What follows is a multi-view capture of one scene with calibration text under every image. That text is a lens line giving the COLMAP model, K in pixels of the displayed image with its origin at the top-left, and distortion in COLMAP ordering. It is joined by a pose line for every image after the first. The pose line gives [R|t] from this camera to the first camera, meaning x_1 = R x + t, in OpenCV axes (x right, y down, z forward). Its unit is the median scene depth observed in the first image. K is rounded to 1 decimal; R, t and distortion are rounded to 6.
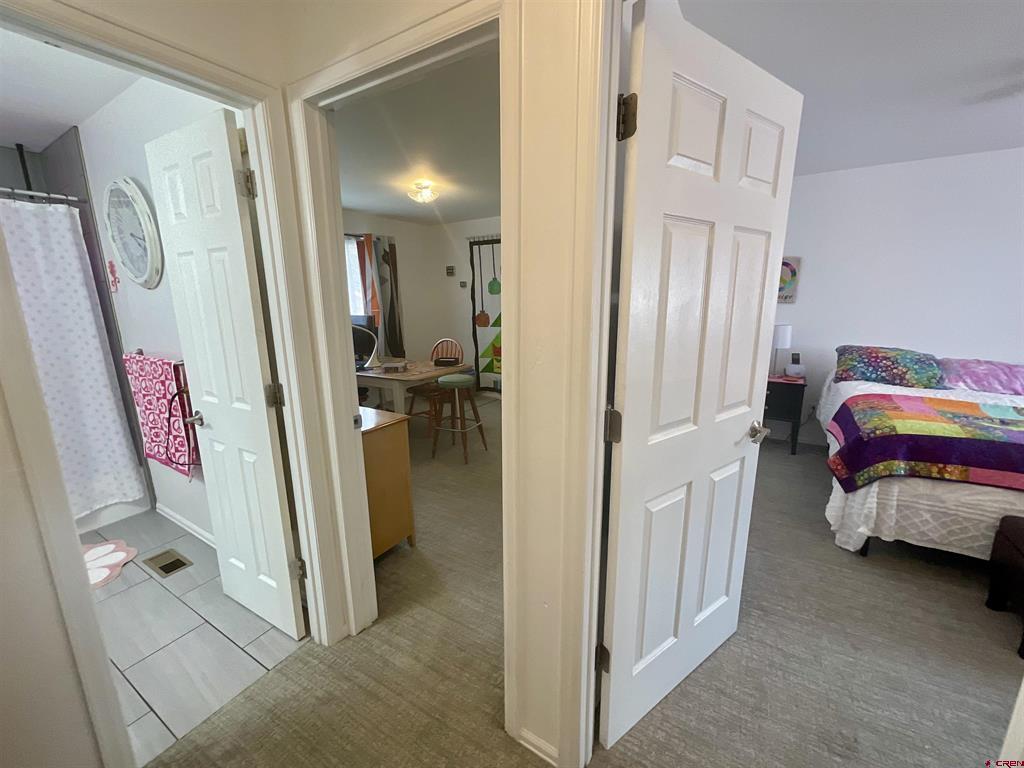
lens RADIAL K [[413.1, 0, 512.2], [0, 413.1, 383.6], [0, 0, 1]] dist [-0.001273, 0.001028]
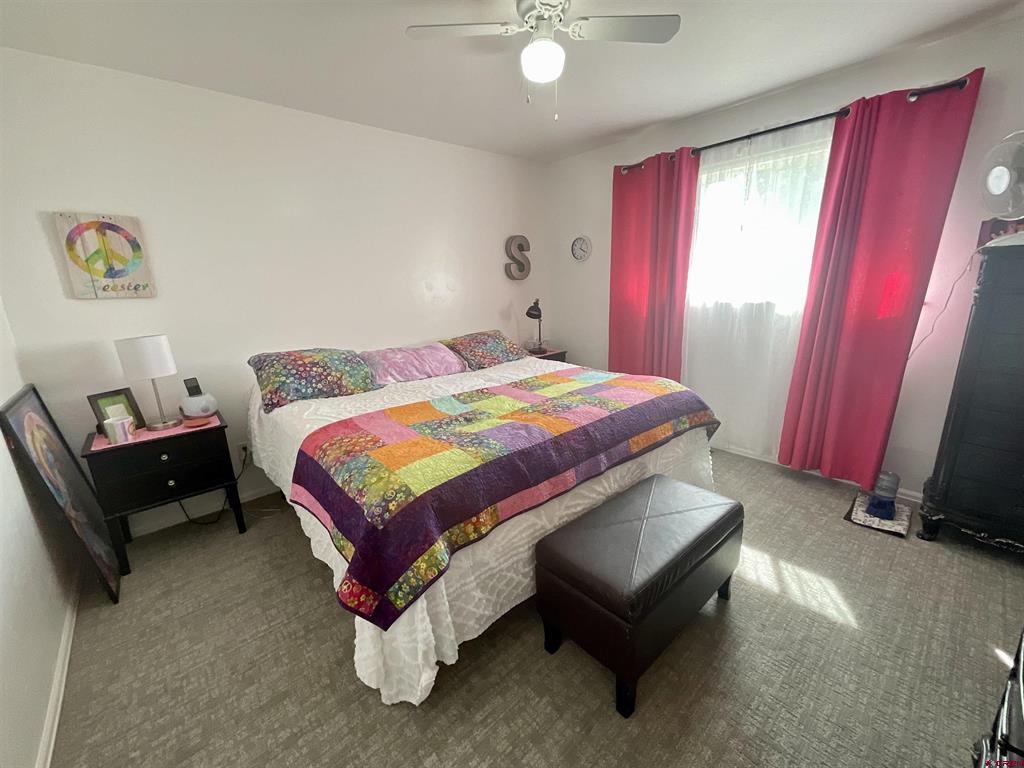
lens RADIAL K [[413.1, 0, 506.2], [0, 413.1, 386.2], [0, 0, 1]] dist [-0.001273, 0.001028]
pose [[0.290925, -0.235320, 0.927355, 0.343900], [0.233069, 0.957511, 0.169855, -0.078235], [-0.927923, 0.166723, 0.333410, 0.493738]]
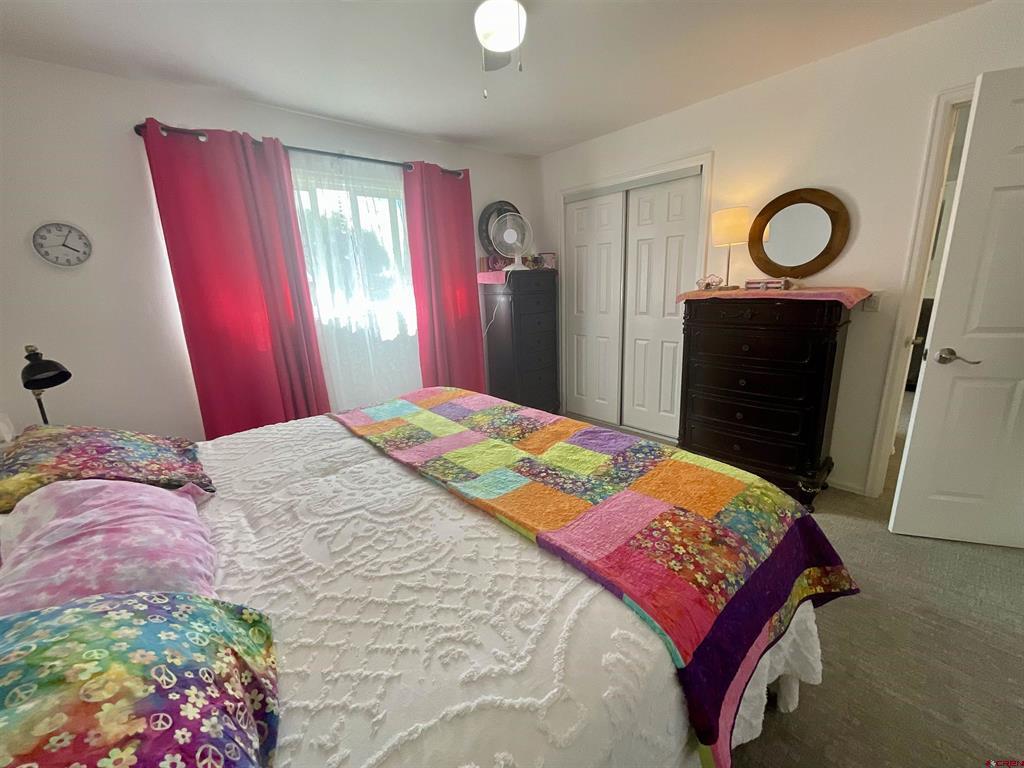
lens RADIAL K [[413.1, 0, 511.0], [0, 413.1, 385.5], [0, 0, 1]] dist [-0.001273, 0.001028]
pose [[-0.957415, -0.025129, 0.287620, 0.869395], [0.110844, 0.887870, 0.446542, -0.254575], [-0.266590, 0.459407, -0.847275, 1.212940]]
